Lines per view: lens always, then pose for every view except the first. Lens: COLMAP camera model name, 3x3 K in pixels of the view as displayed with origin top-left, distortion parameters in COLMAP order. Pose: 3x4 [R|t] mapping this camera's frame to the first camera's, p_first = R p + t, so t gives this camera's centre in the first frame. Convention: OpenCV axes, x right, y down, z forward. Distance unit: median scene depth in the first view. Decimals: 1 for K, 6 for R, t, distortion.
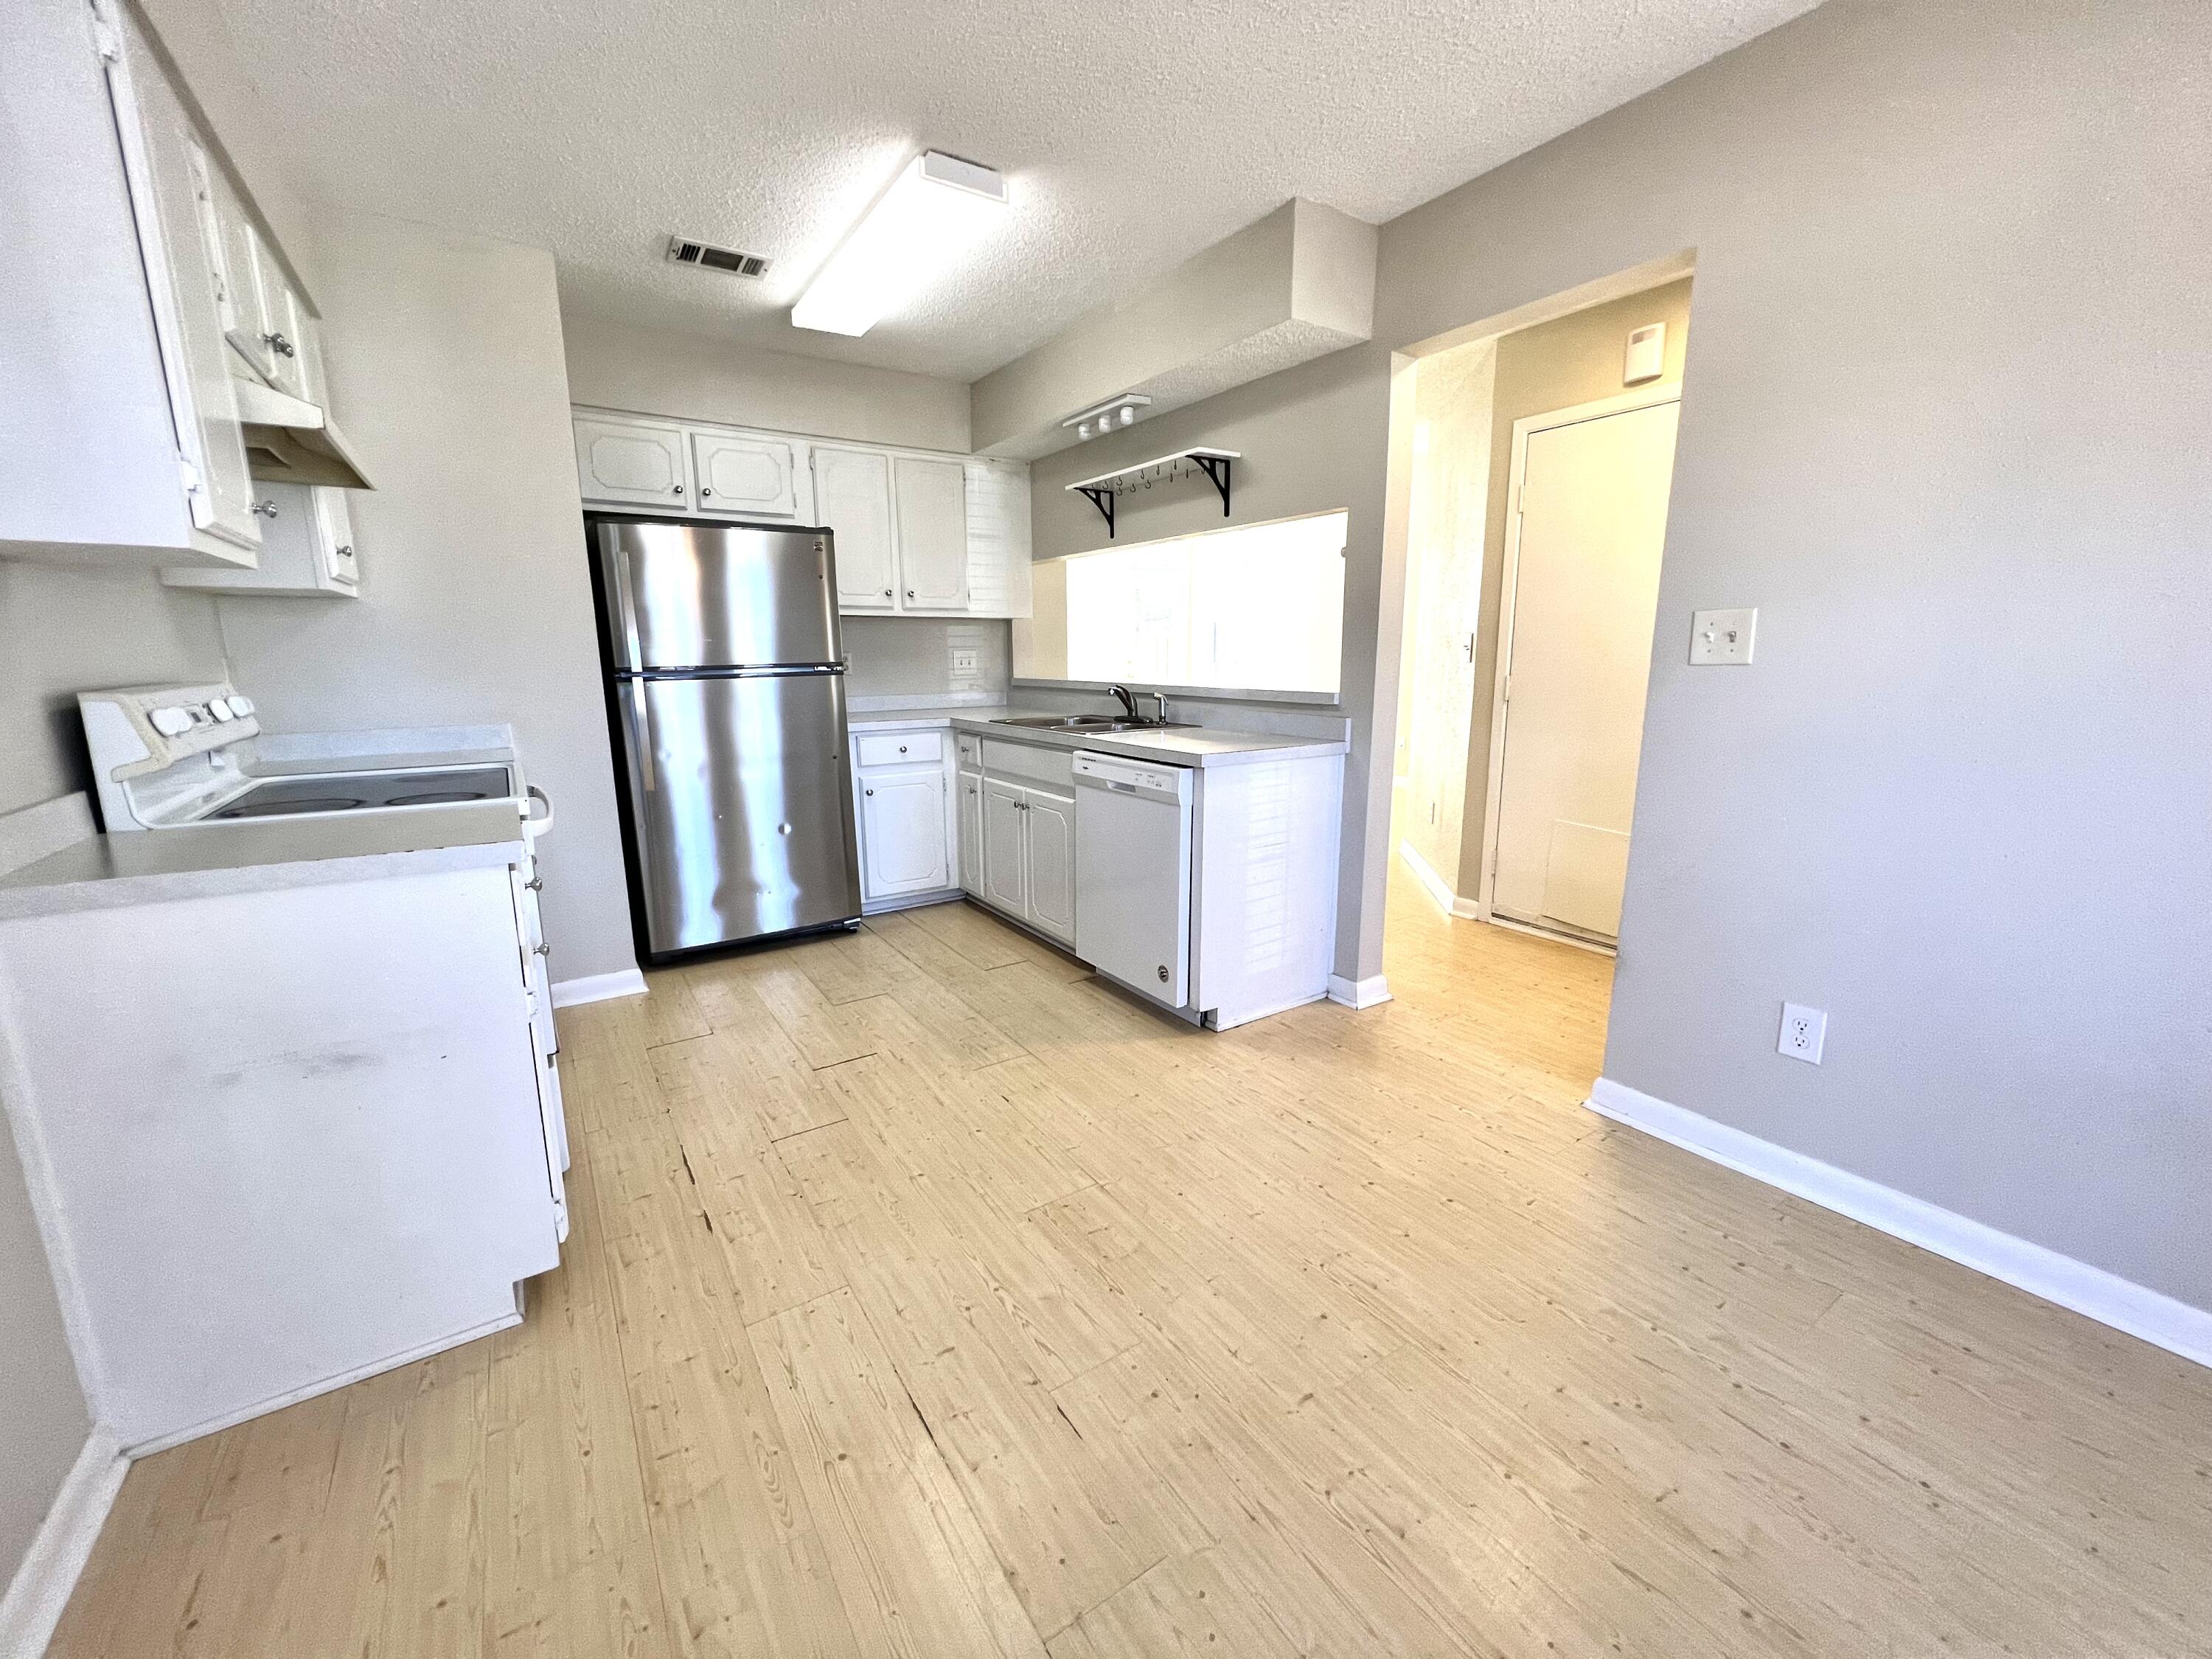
lens RADIAL K [[883.1, 0, 1101.4], [0, 883.1, 826.1], [0, 0, 1]] dist [0.000777, -0.000078]
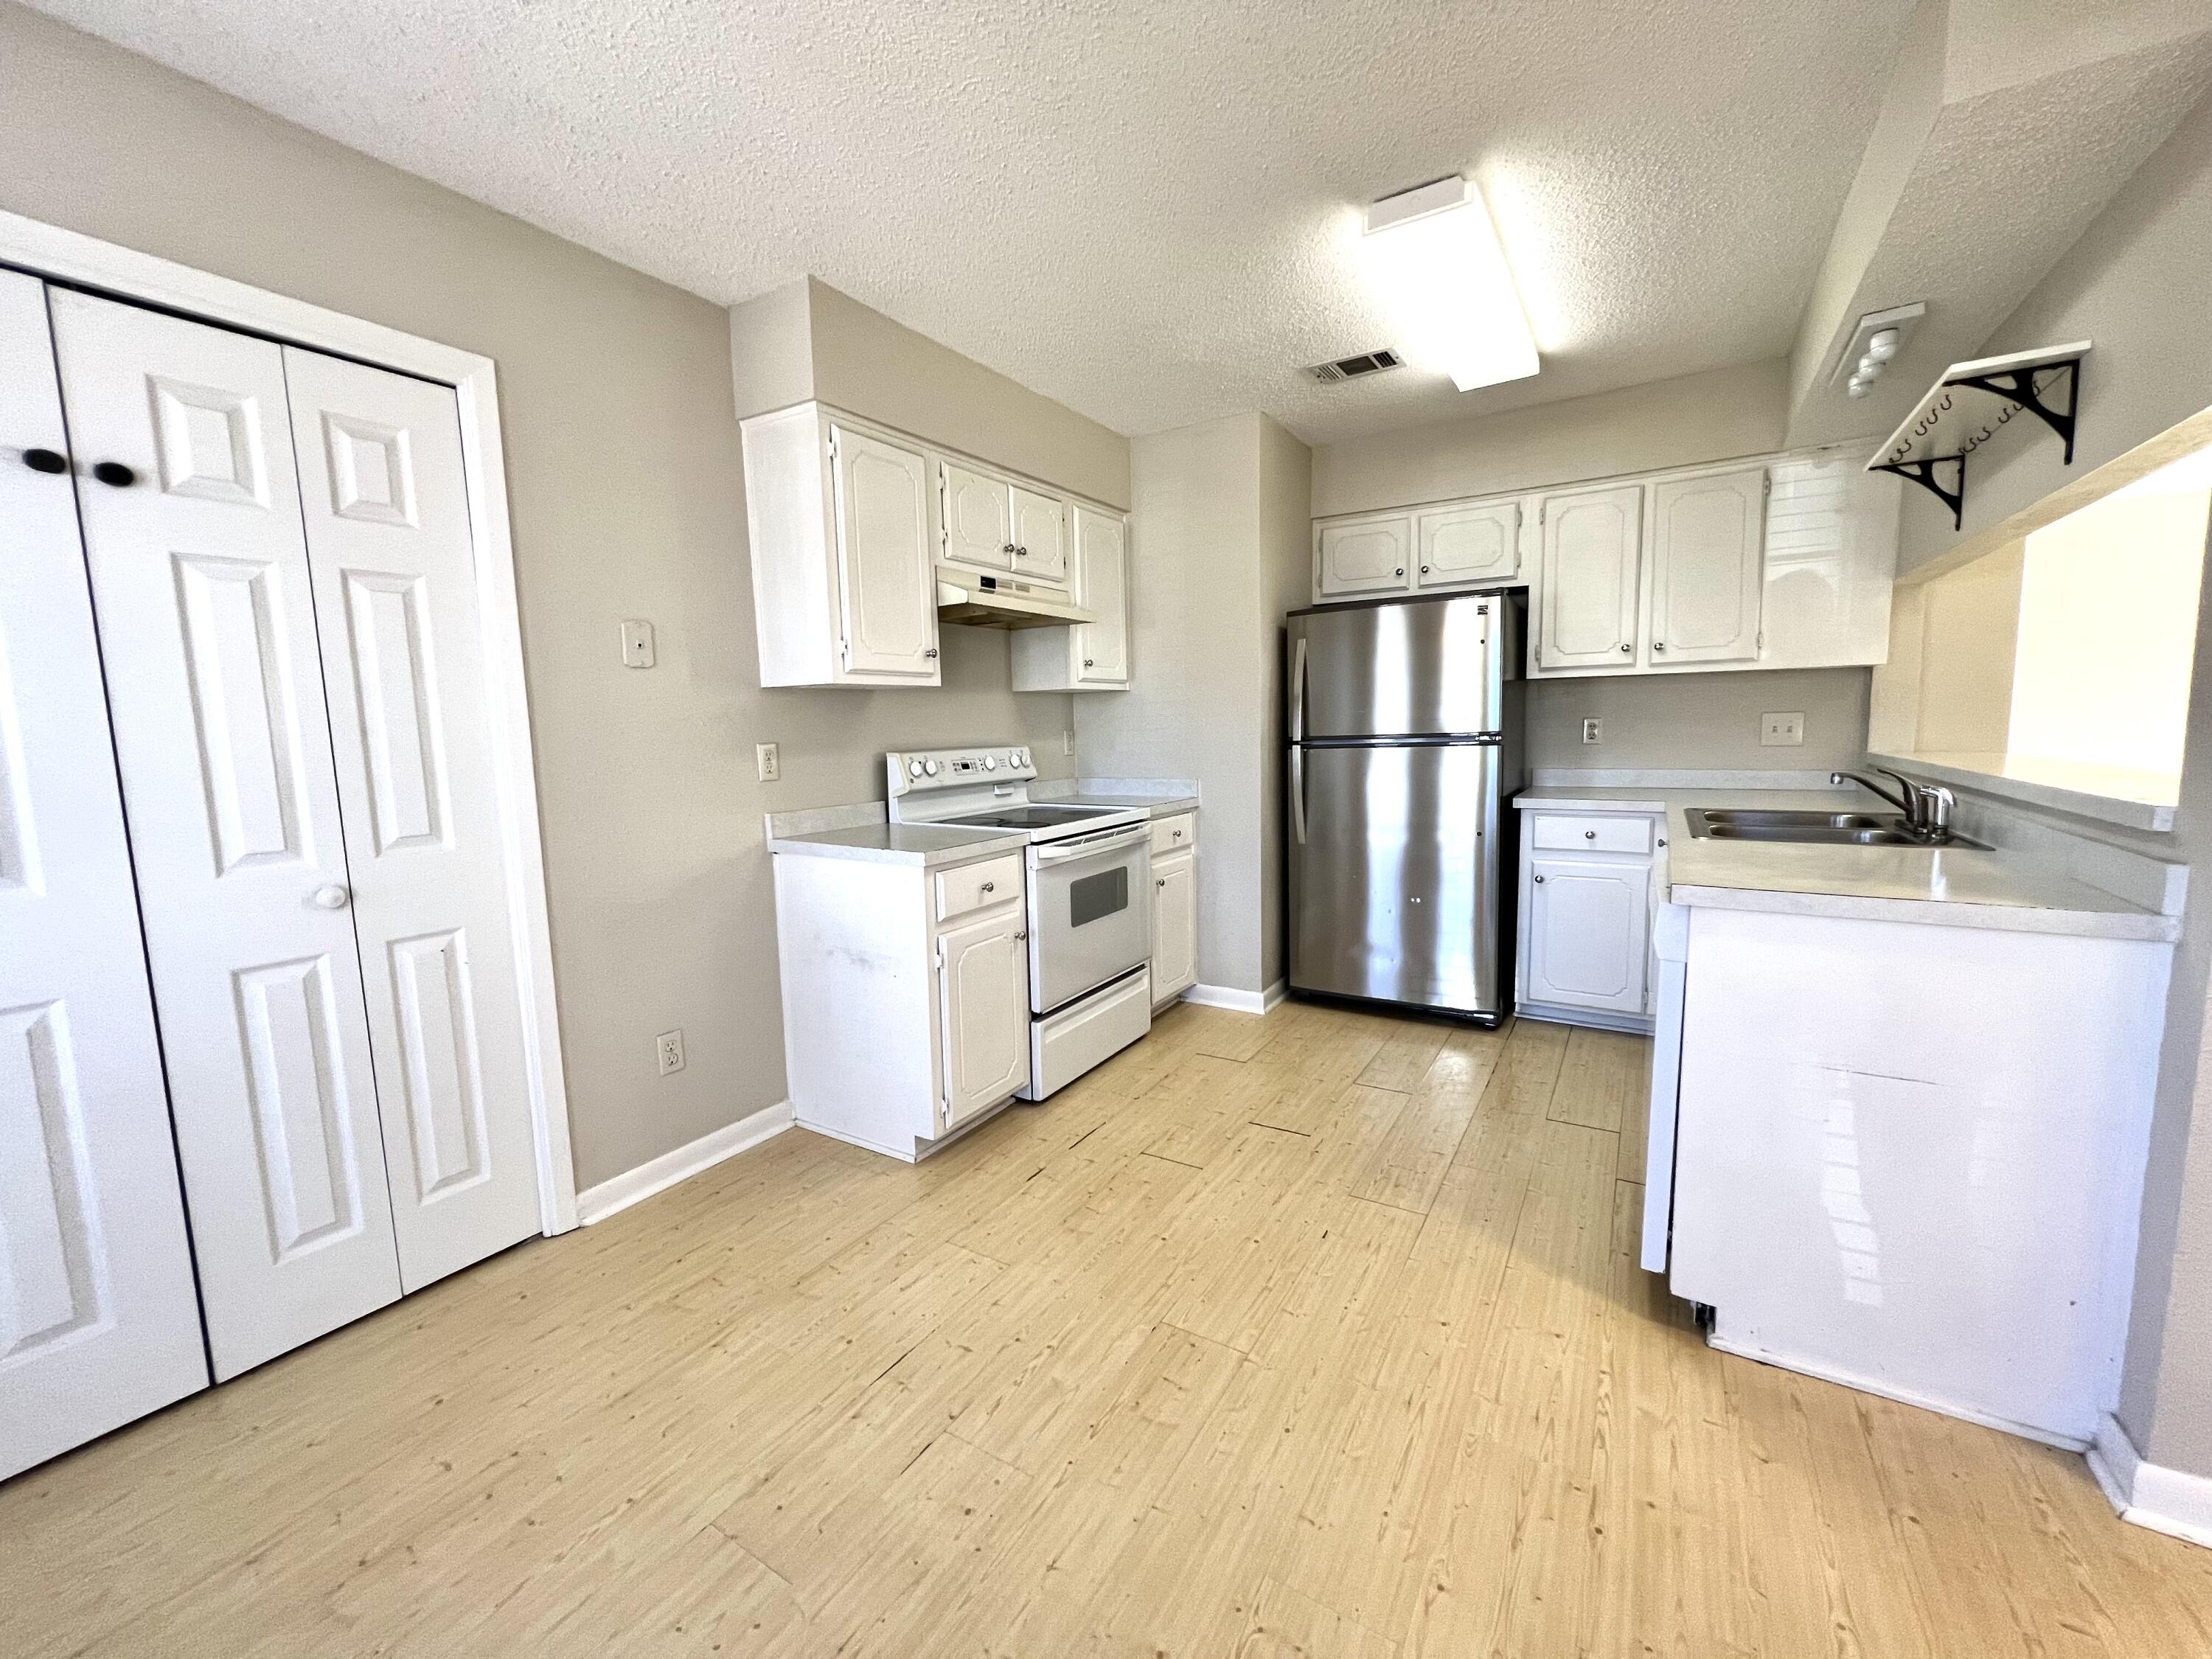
lens RADIAL K [[883.1, 0, 1101.4], [0, 883.1, 826.1], [0, 0, 1]] dist [0.000777, -0.000078]
pose [[0.414405, 0.100444, -0.904533, 0.410563], [-0.159182, 0.986570, 0.036625, -0.063912], [0.896064, 0.128807, 0.424828, 0.285755]]
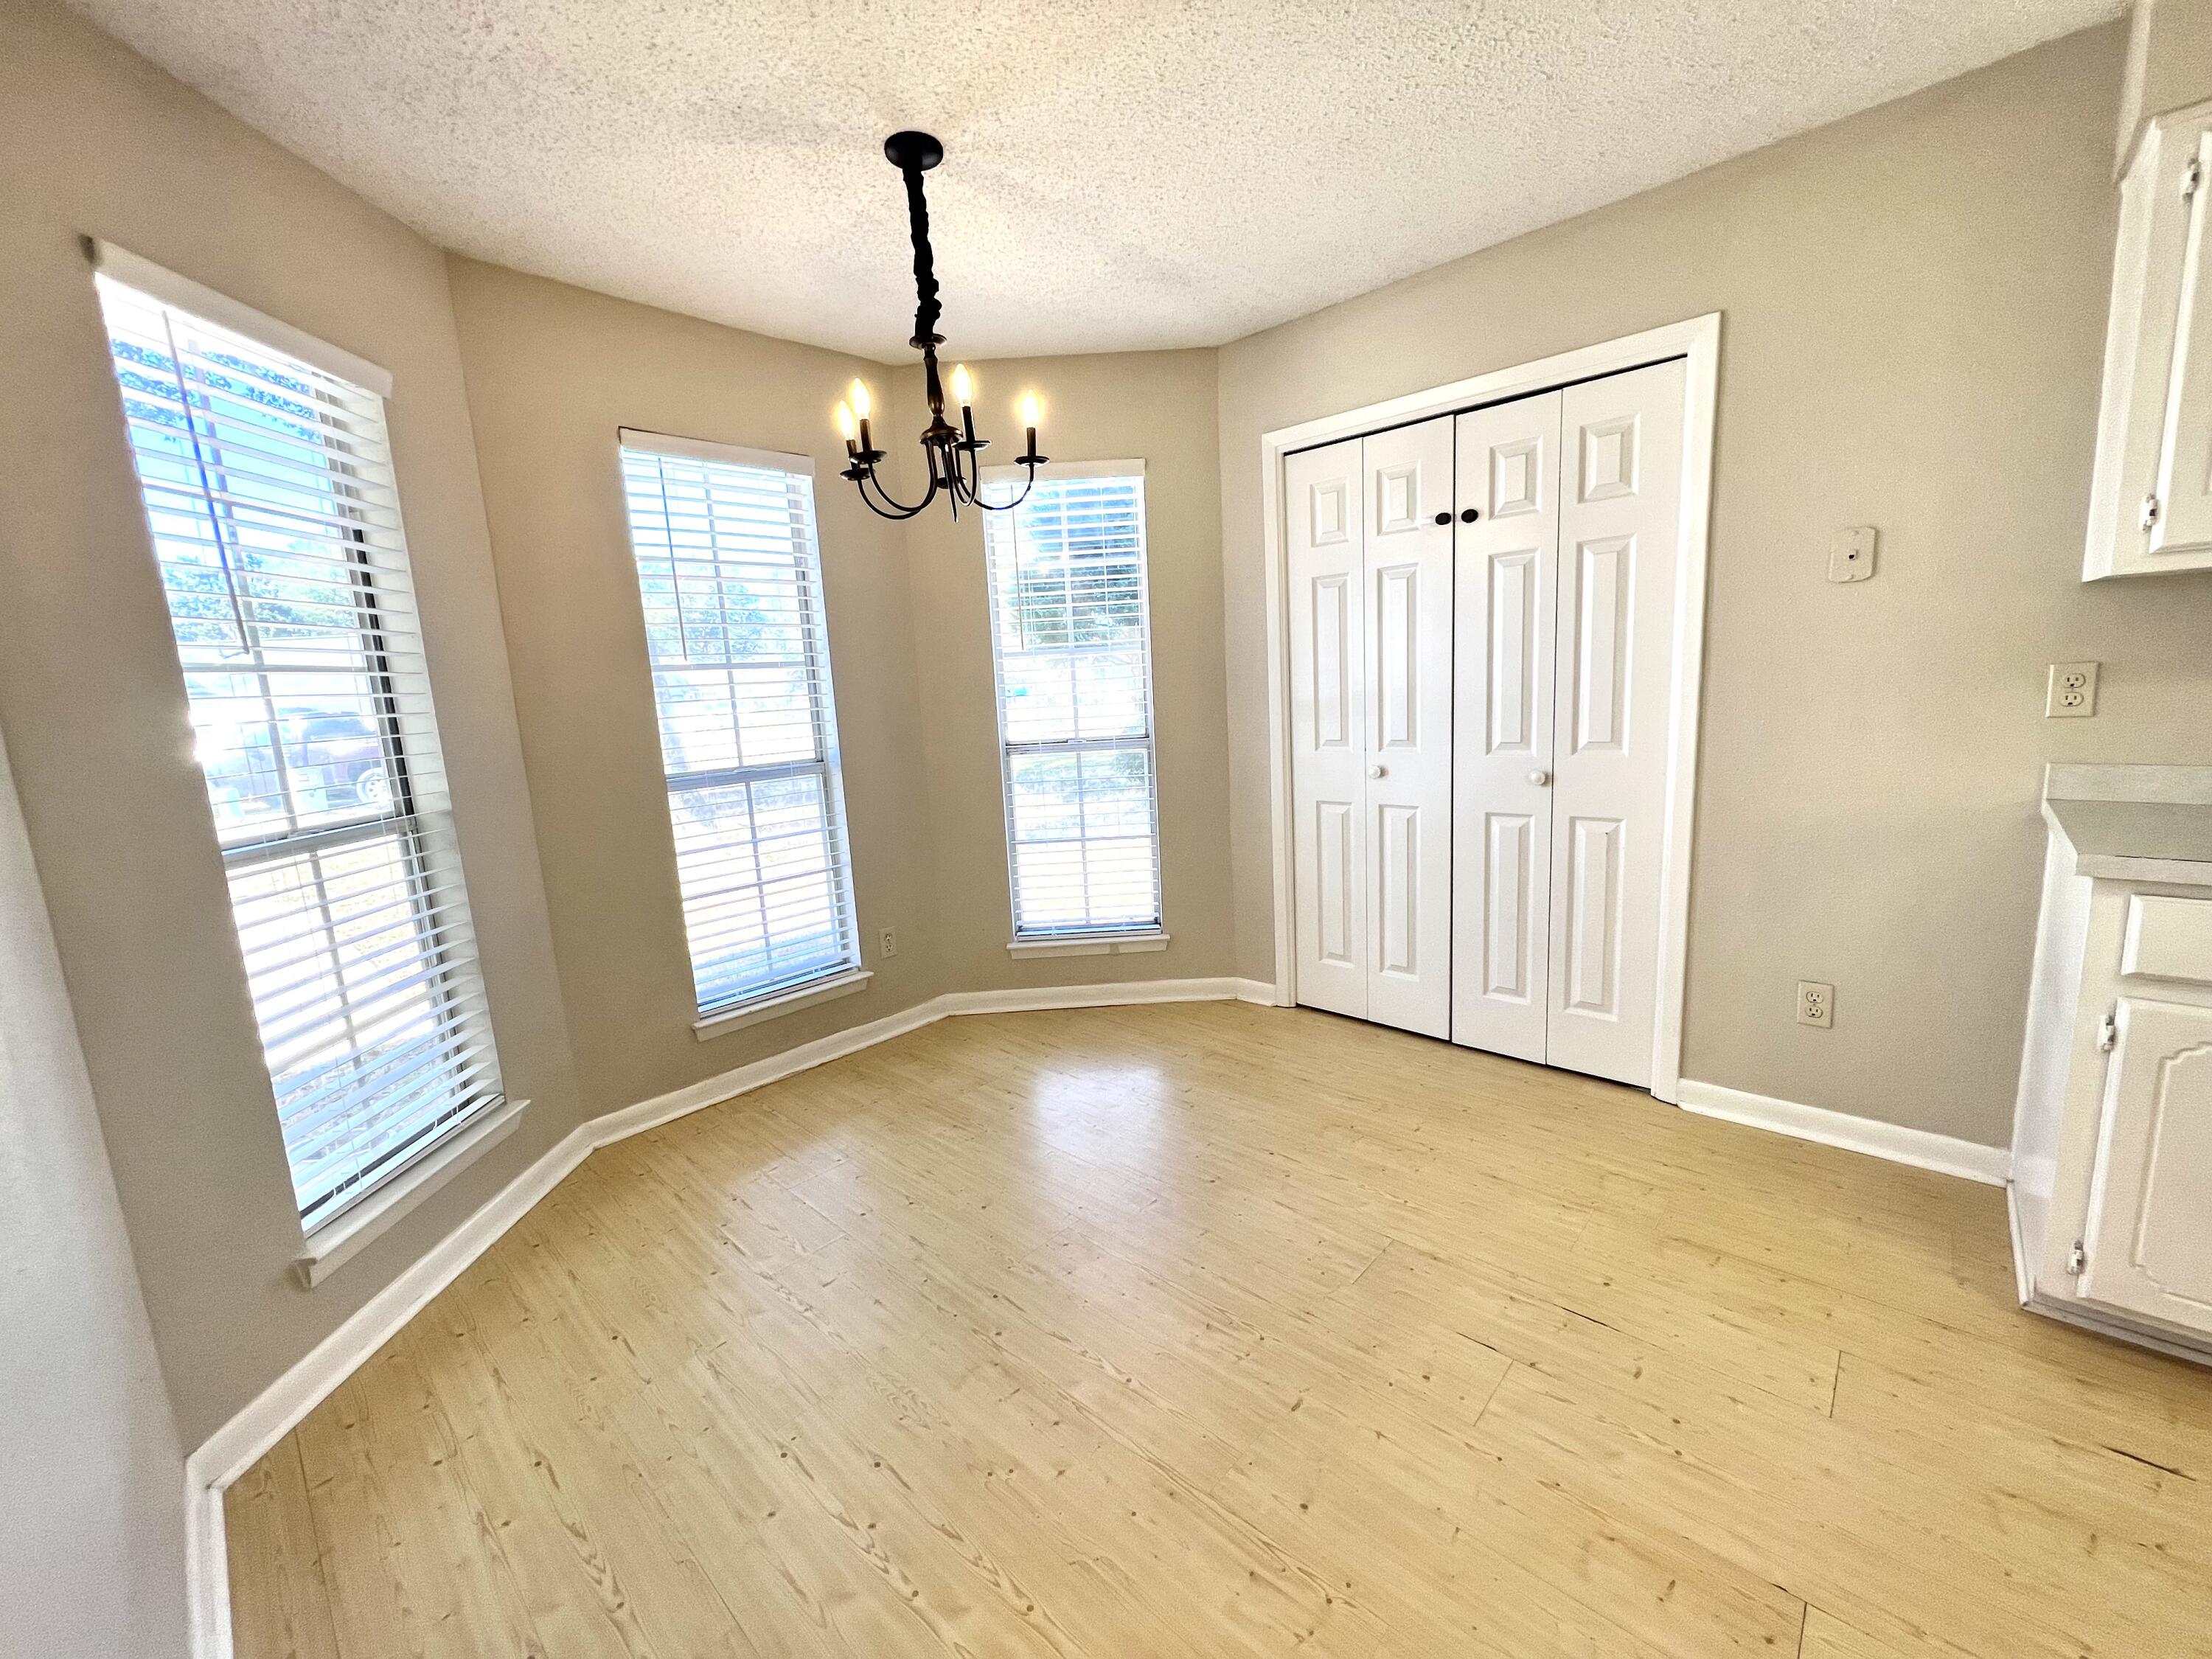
lens RADIAL K [[883.1, 0, 1101.4], [0, 883.1, 826.1], [0, 0, 1]] dist [0.000777, -0.000078]
pose [[-0.971791, 0.096645, -0.215132, 0.280602], [0.015094, 0.935798, 0.352212, -0.173212], [0.235360, 0.339030, -0.910859, 0.756136]]
